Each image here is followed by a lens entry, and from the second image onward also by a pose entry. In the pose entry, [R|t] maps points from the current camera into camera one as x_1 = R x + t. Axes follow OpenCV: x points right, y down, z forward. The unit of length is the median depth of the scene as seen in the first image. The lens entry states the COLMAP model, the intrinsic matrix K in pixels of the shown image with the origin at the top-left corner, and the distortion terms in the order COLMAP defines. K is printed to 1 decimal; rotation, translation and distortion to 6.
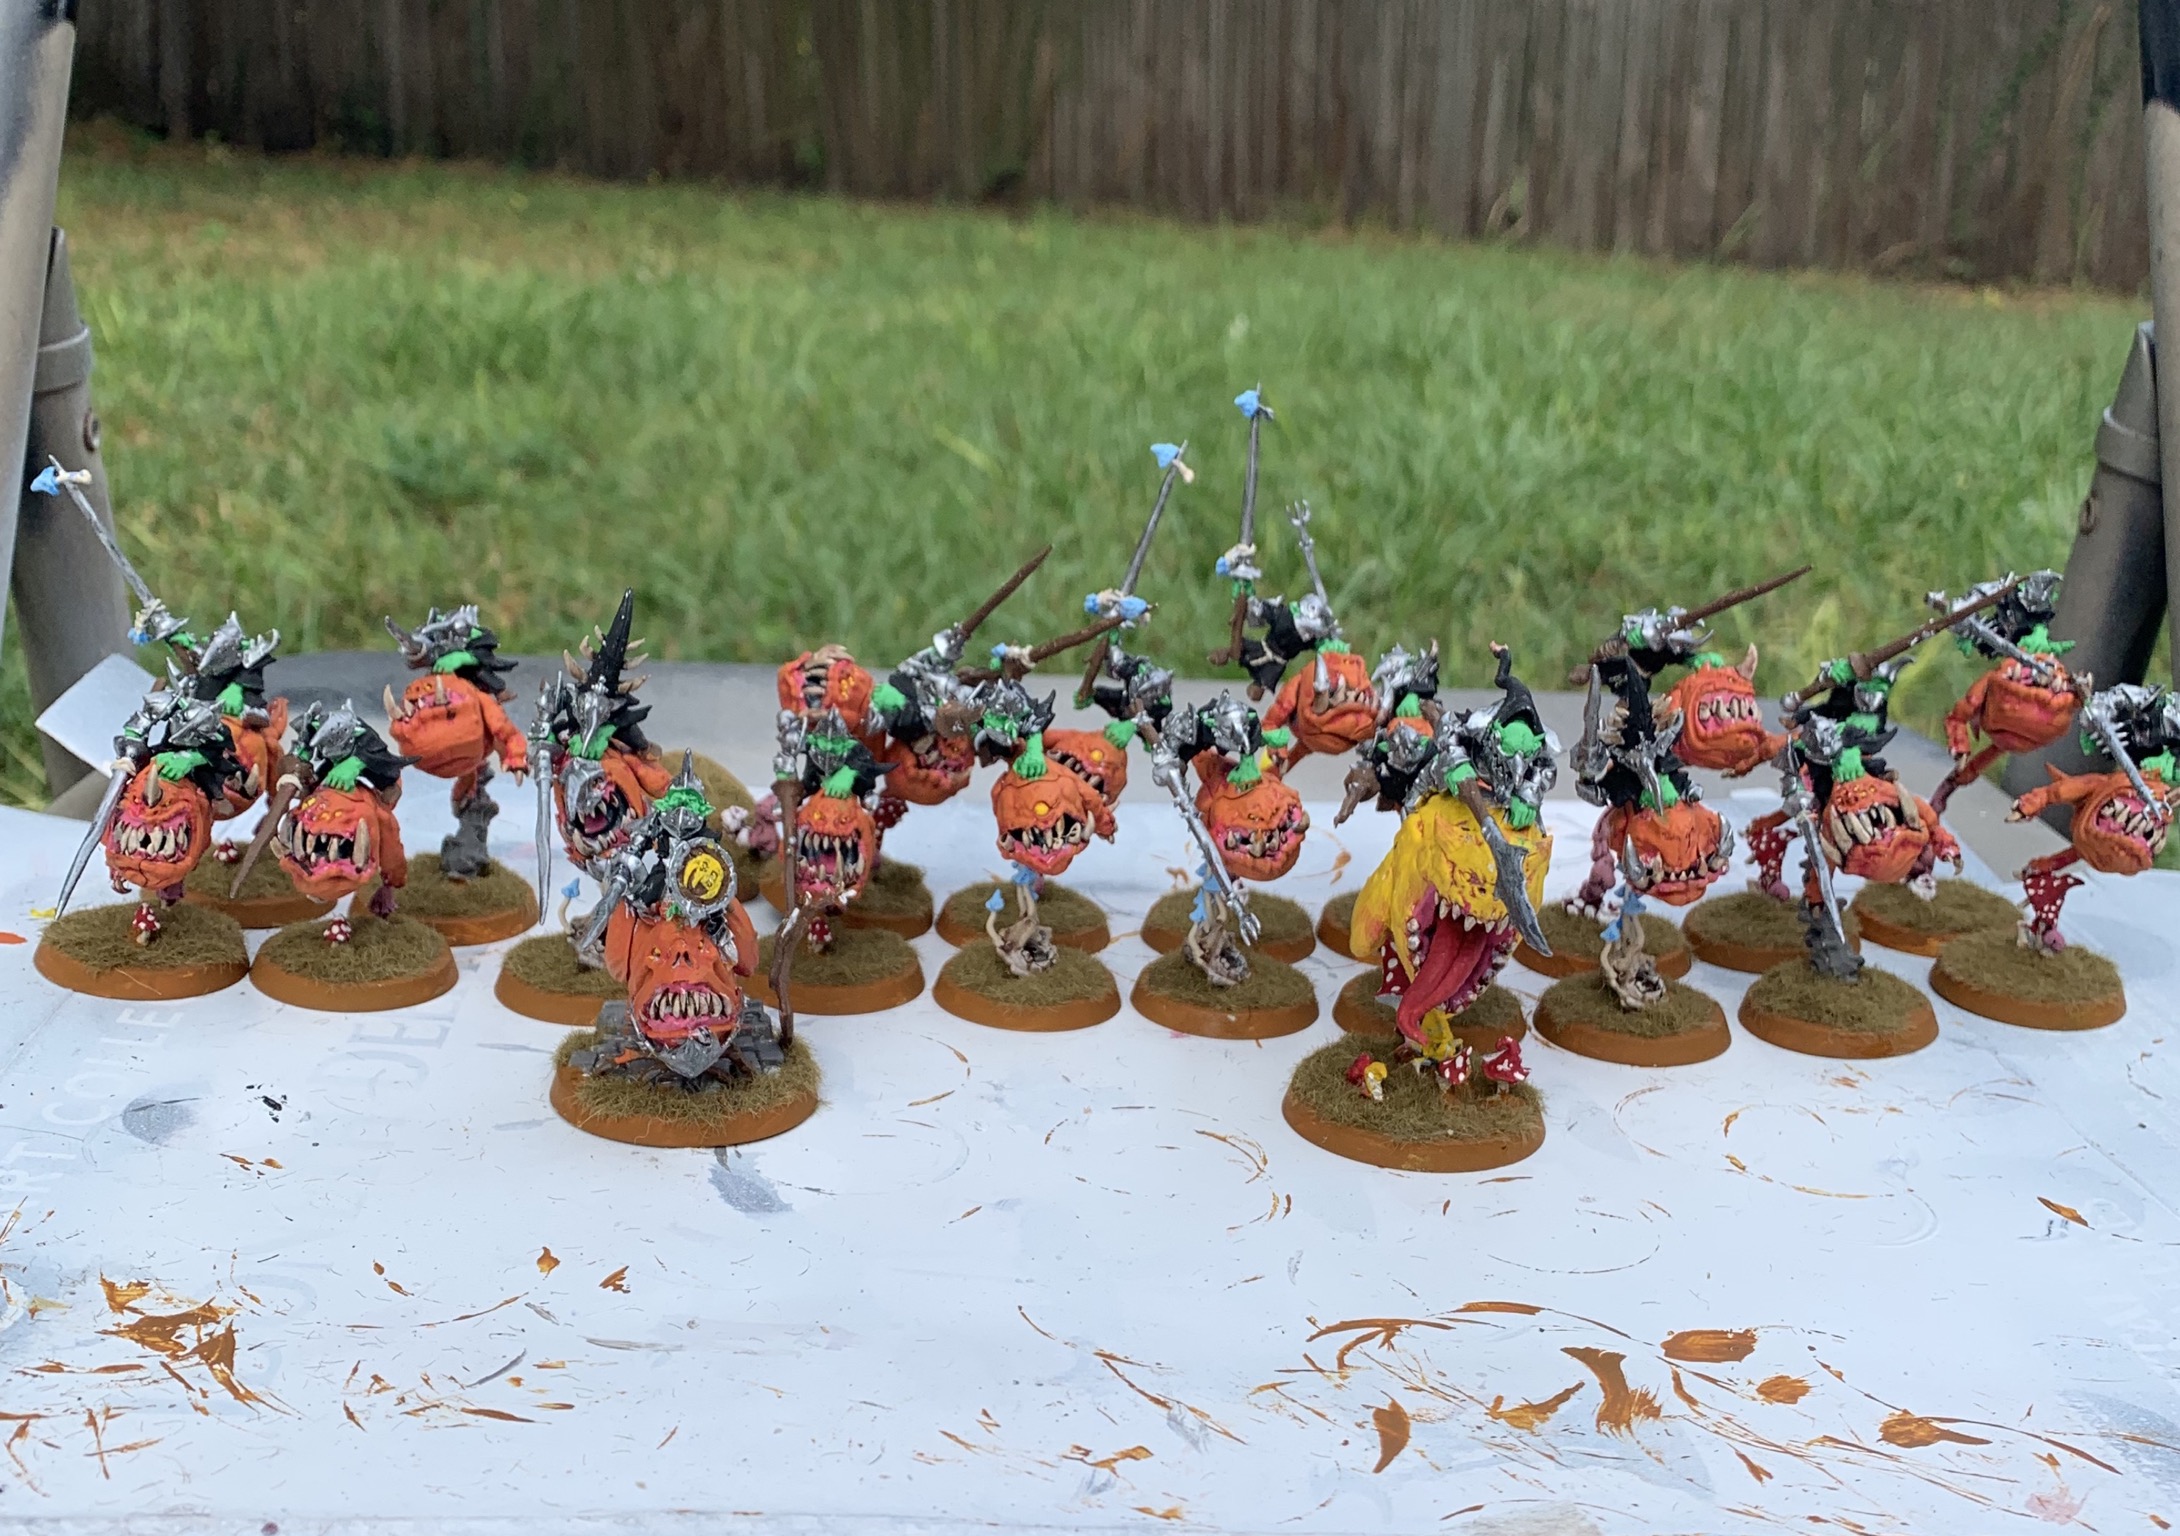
lens RADIAL K [[2677.8, 0, 1090.0], [0, 2677.8, 768.0], [0, 0, 1]] dist [0.237223, -0.789746]
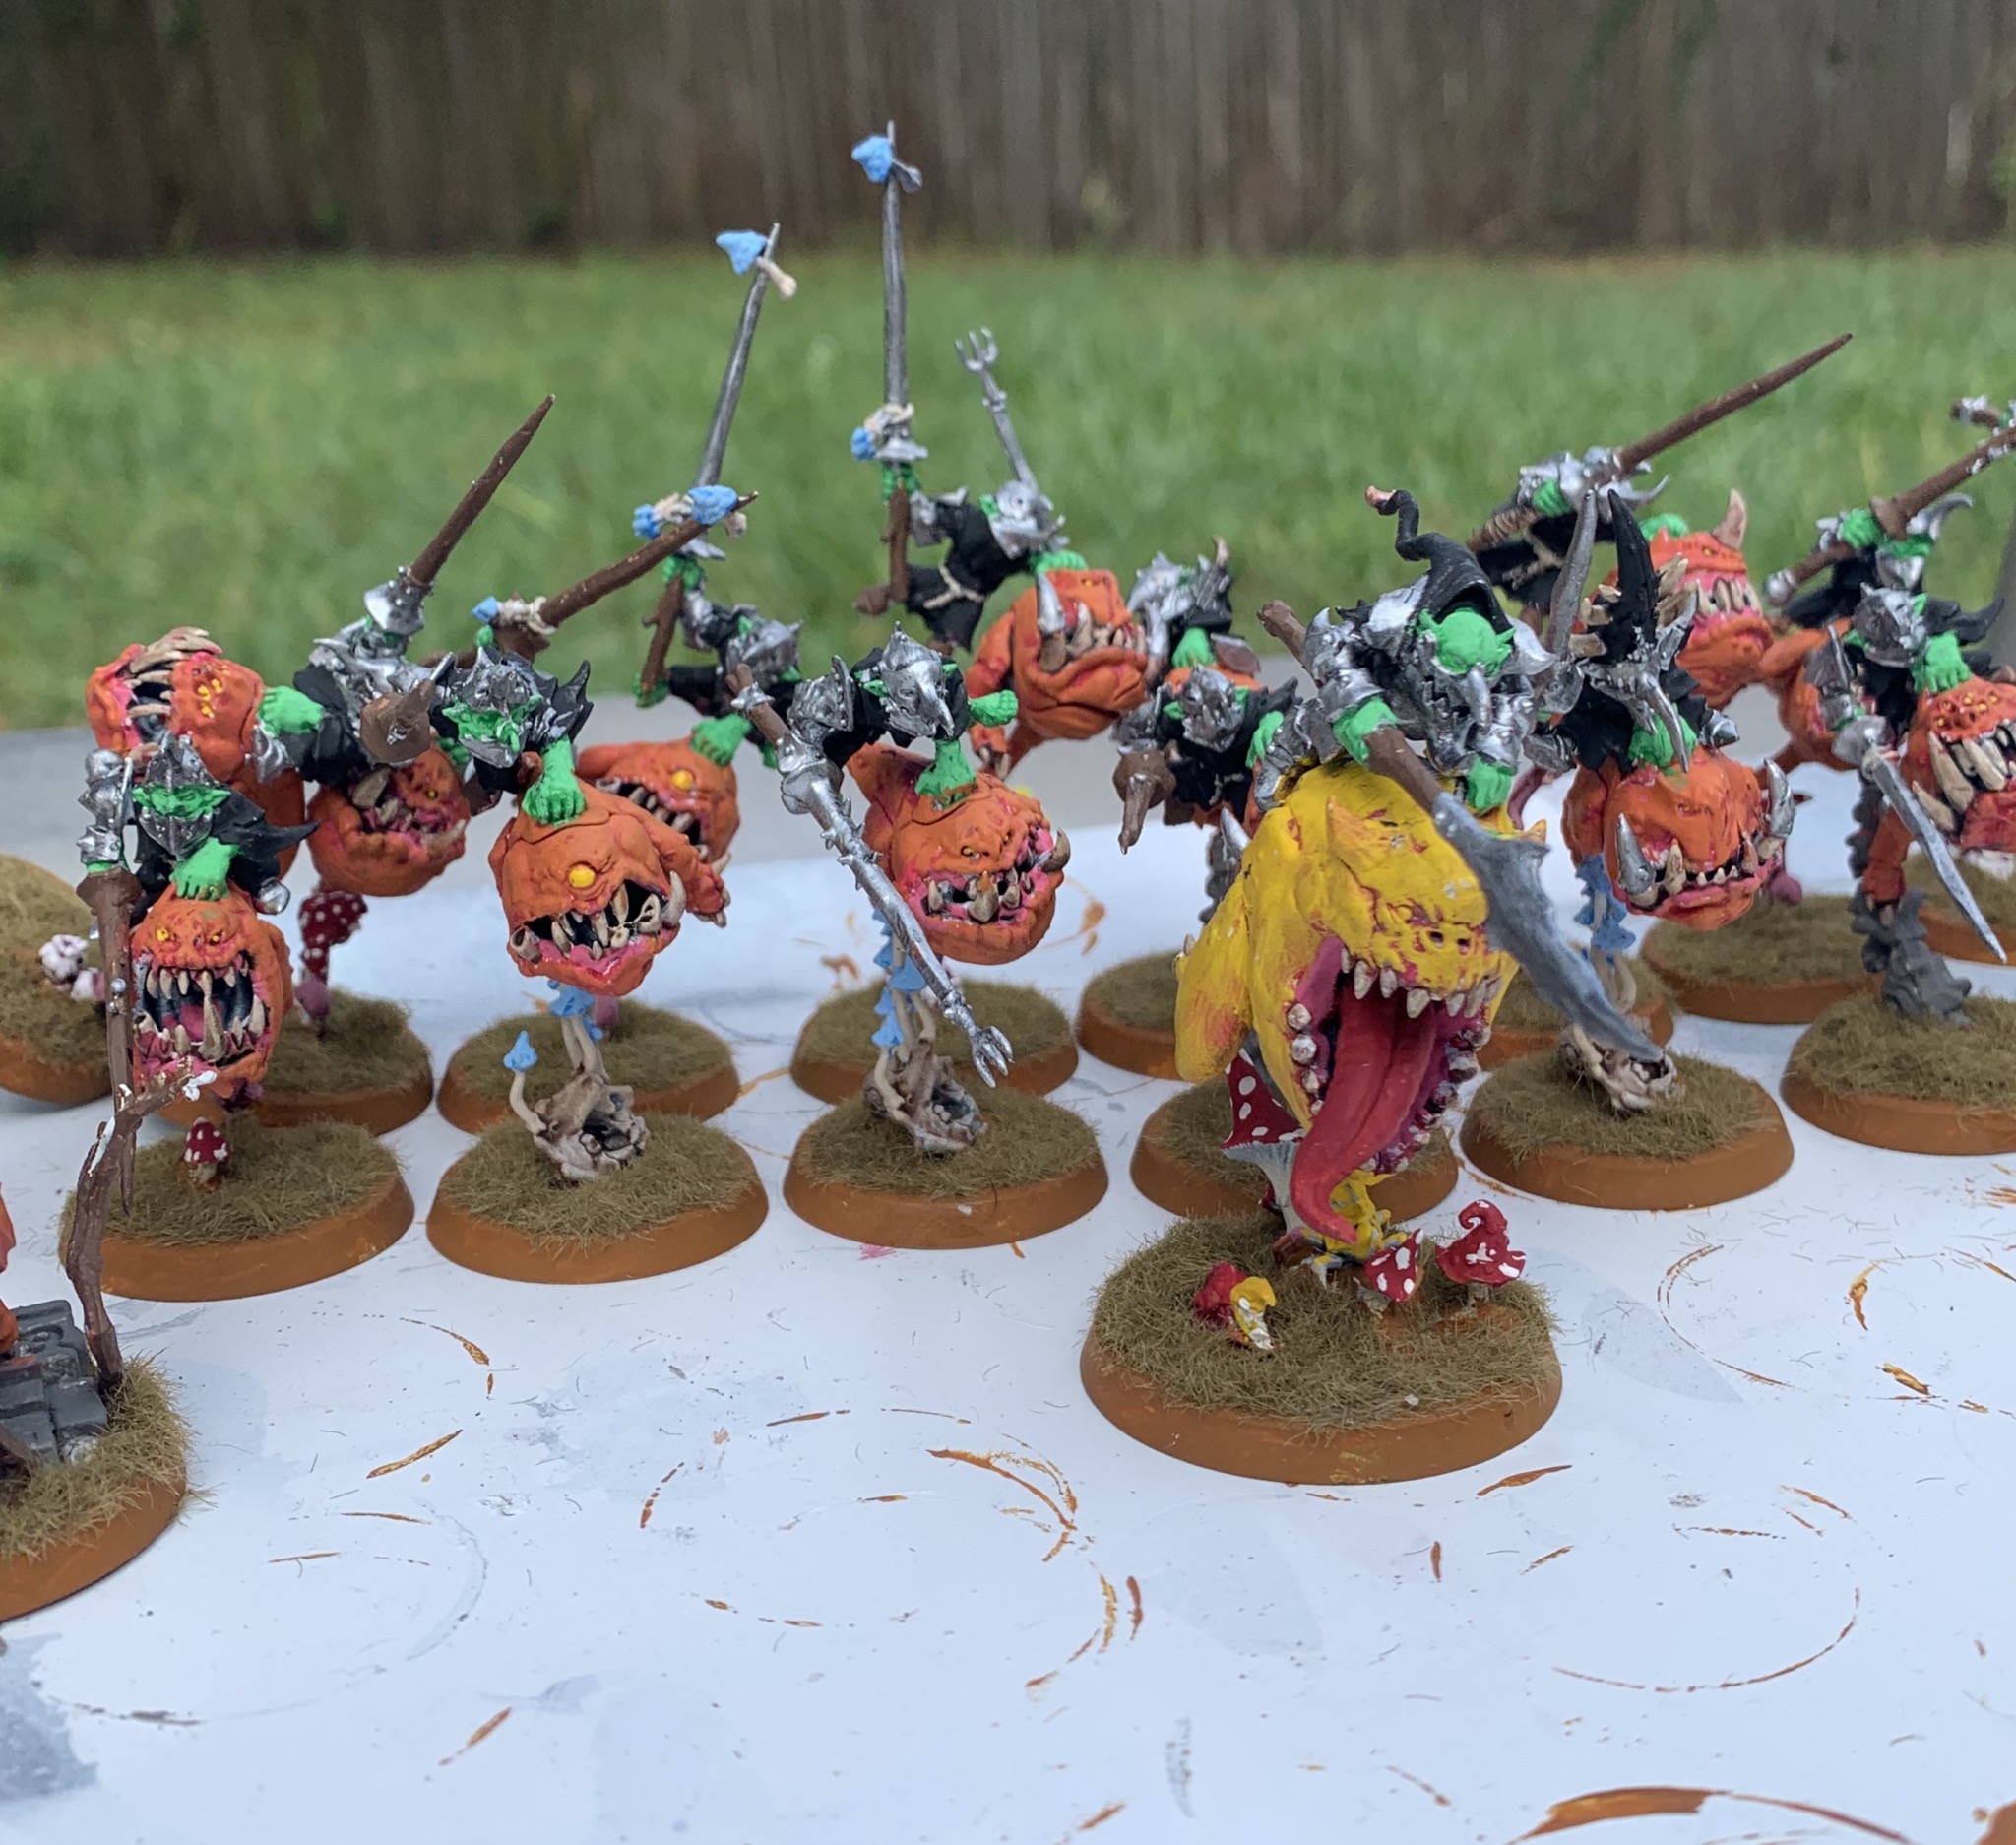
lens RADIAL K [[2899.6, 0, 1045.3], [0, 2899.6, 805.8], [0, 0, 1]] dist [0.252056, -0.769060]
pose [[0.988049, -0.102419, 0.115198, 0.007471], [0.103708, 0.994594, -0.005234, 0.013147], [-0.114039, 0.017118, 0.993329, 0.382592]]
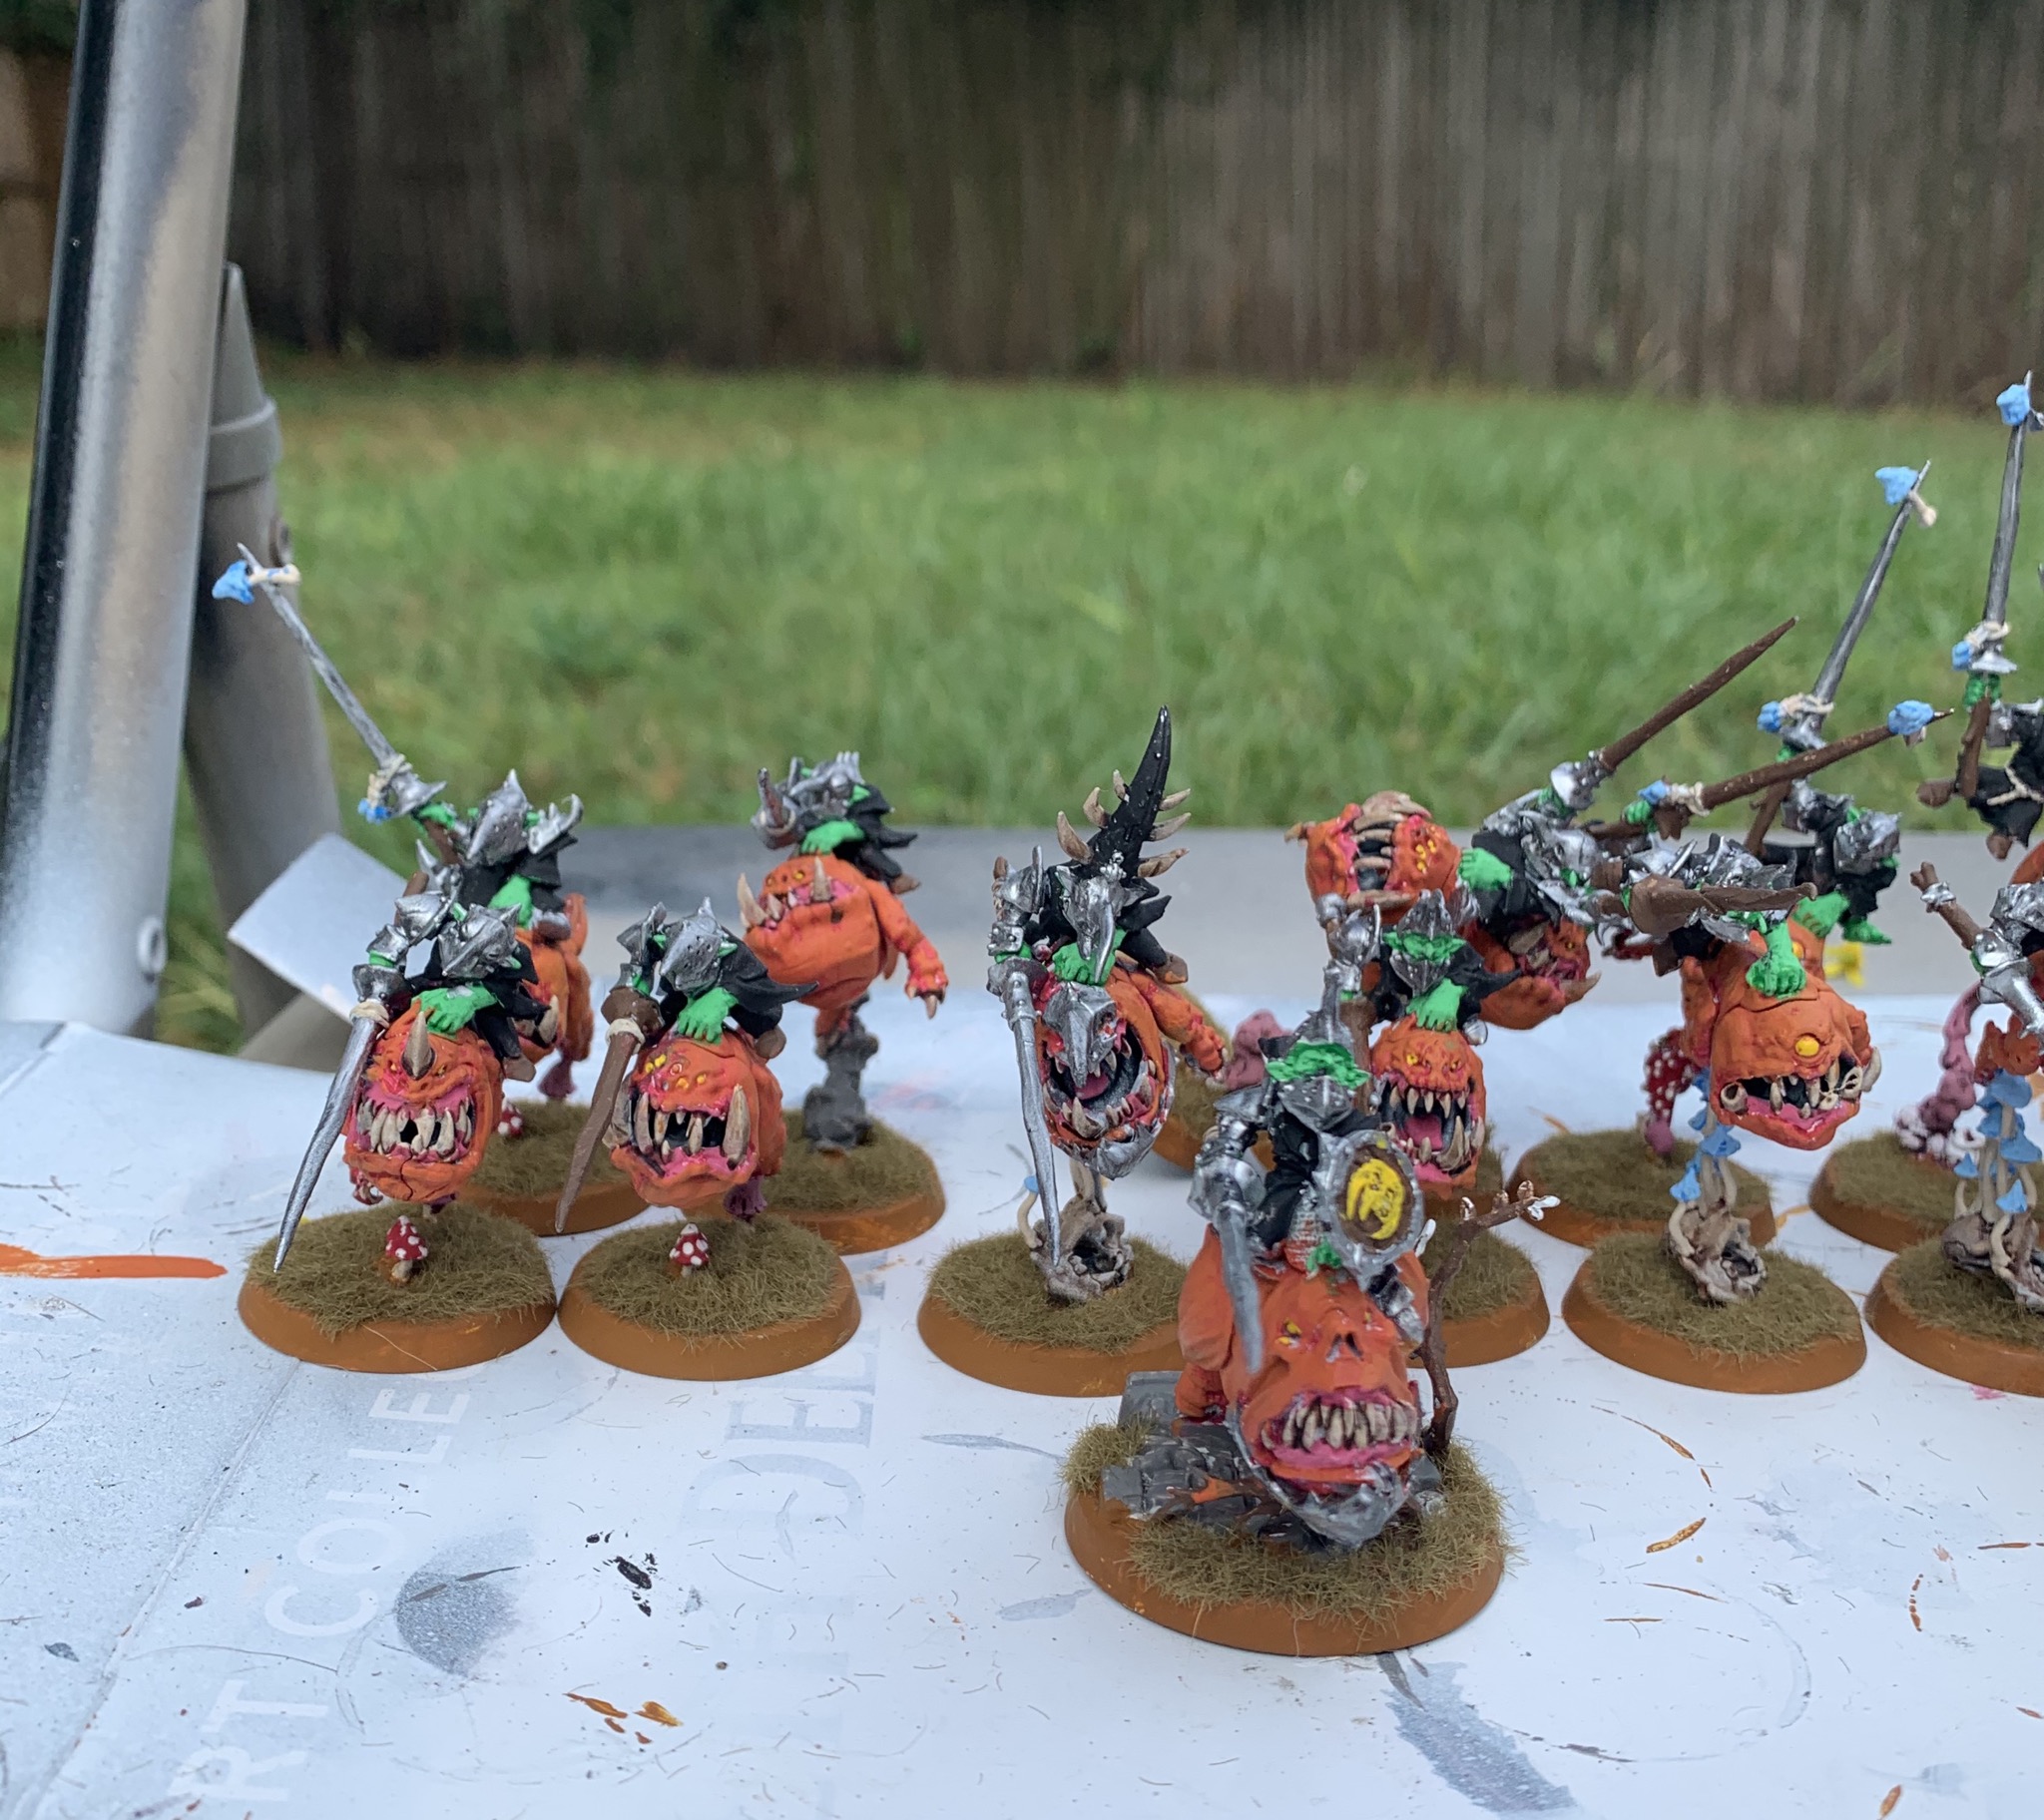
lens RADIAL K [[2574.6, 0, 1015.5], [0, 2574.6, 952.9], [0, 0, 1]] dist [0.293041, -1.070756]
pose [[0.997287, -0.024390, -0.069457, -0.148453], [0.025204, 0.999623, 0.010859, -0.016200], [0.069166, -0.012580, 0.997526, 0.368553]]
